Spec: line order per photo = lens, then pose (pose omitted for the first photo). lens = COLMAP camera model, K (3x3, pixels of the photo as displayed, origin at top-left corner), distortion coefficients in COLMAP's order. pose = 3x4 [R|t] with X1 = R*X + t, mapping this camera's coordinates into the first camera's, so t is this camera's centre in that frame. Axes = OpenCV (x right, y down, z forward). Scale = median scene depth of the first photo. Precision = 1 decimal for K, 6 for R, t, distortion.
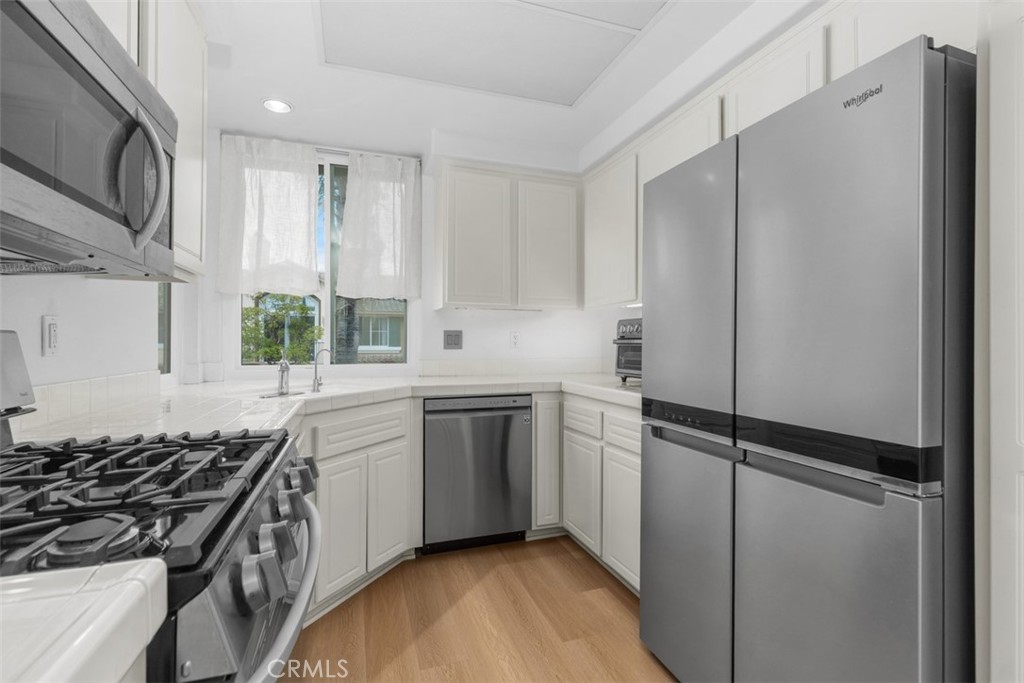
lens RADIAL K [[465.3, 0, 512.0], [0, 465.3, 341.5], [0, 0, 1]] dist [0.007727, -0.000544]
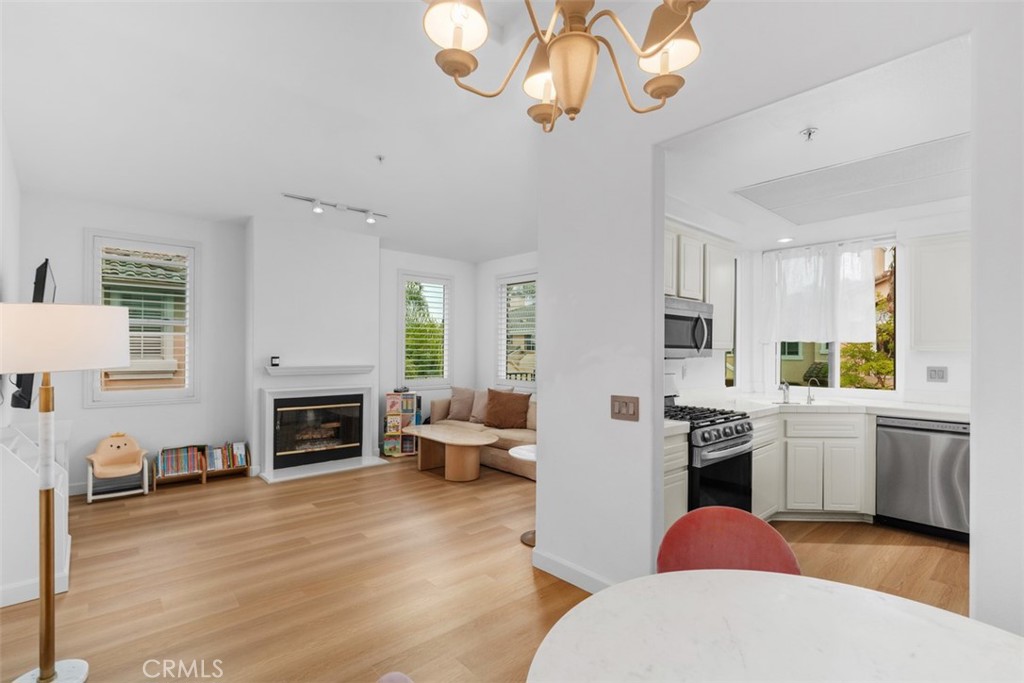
lens RADIAL K [[480.3, 0, 509.7], [0, 480.3, 348.9], [0, 0, 1]] dist [-0.000545, 0.000070]
pose [[0.387863, -0.000893, -0.921717, 0.750757], [-0.000801, 0.999999, -0.001305, -0.085137], [0.921717, 0.001245, 0.387862, -0.651998]]
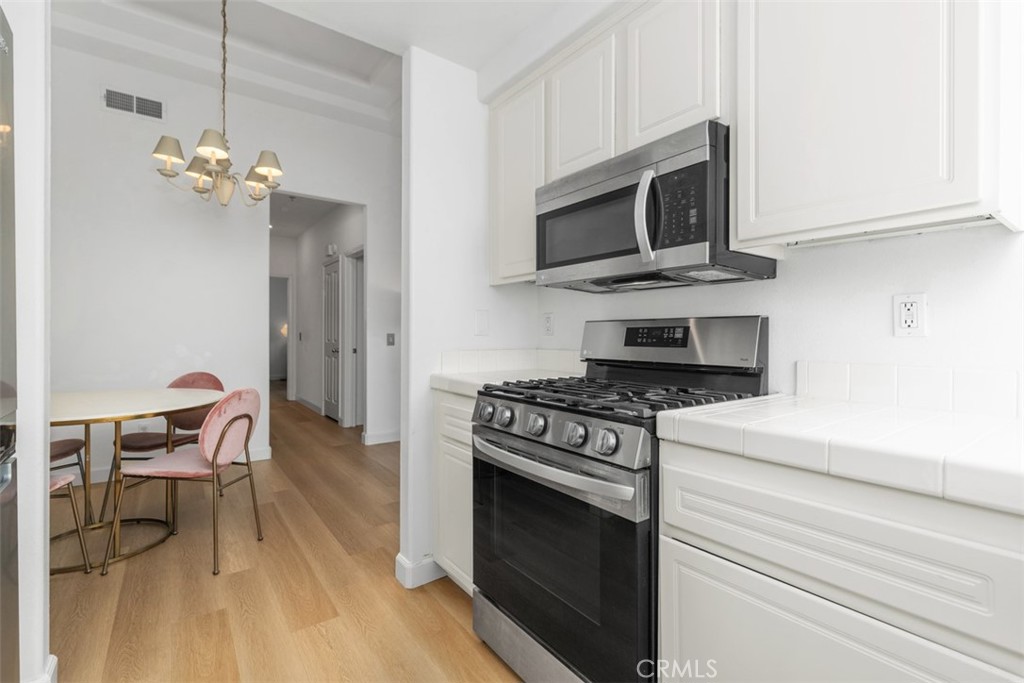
lens RADIAL K [[463.3, 0, 507.8], [0, 463.3, 337.4], [0, 0, 1]] dist [-0.000578, -0.000473]
pose [[-0.955975, -0.001447, -0.293444, 0.031067], [-0.001974, 0.999997, 0.001502, 0.017791], [0.293441, 0.002015, -0.955975, 0.871839]]
